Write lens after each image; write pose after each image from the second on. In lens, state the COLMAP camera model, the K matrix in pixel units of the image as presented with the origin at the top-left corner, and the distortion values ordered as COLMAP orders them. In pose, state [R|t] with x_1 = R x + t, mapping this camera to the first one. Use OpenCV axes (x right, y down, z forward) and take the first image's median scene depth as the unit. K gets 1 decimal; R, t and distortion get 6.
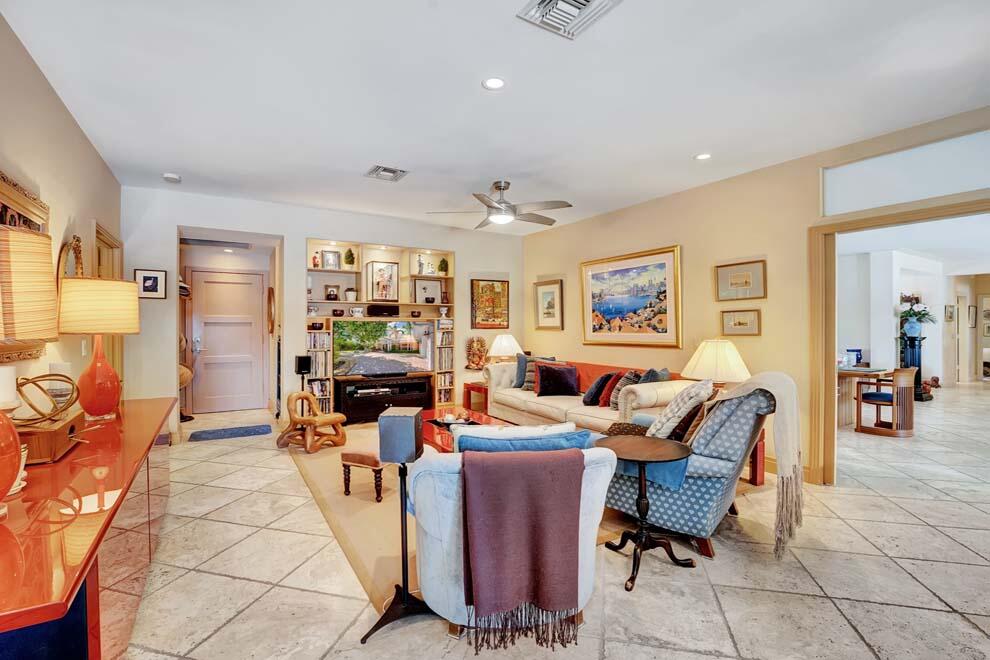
lens RADIAL K [[457.2, 0, 494.9], [0, 457.2, 327.3], [0, 0, 1]] dist [-0.001826, -0.000102]
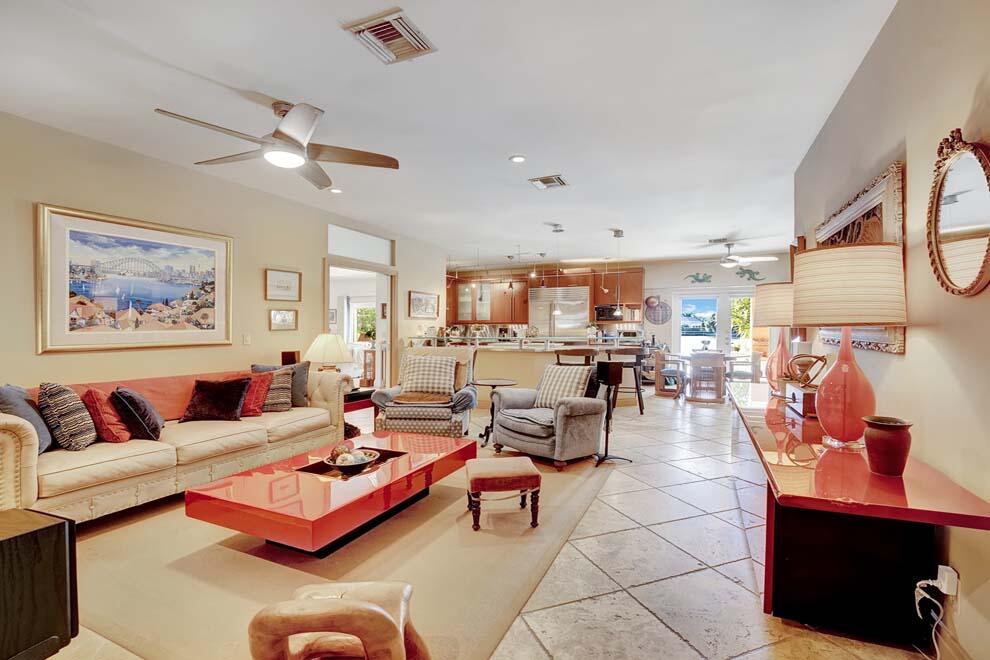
lens RADIAL K [[457.2, 0, 495.8], [0, 457.2, 331.1], [0, 0, 1]] dist [-0.001826, -0.000102]
pose [[-0.555448, -0.006370, 0.831527, -0.654134], [0.003631, 0.999943, 0.010086, 0.008206], [-0.831544, 0.008621, -0.555393, 1.003249]]
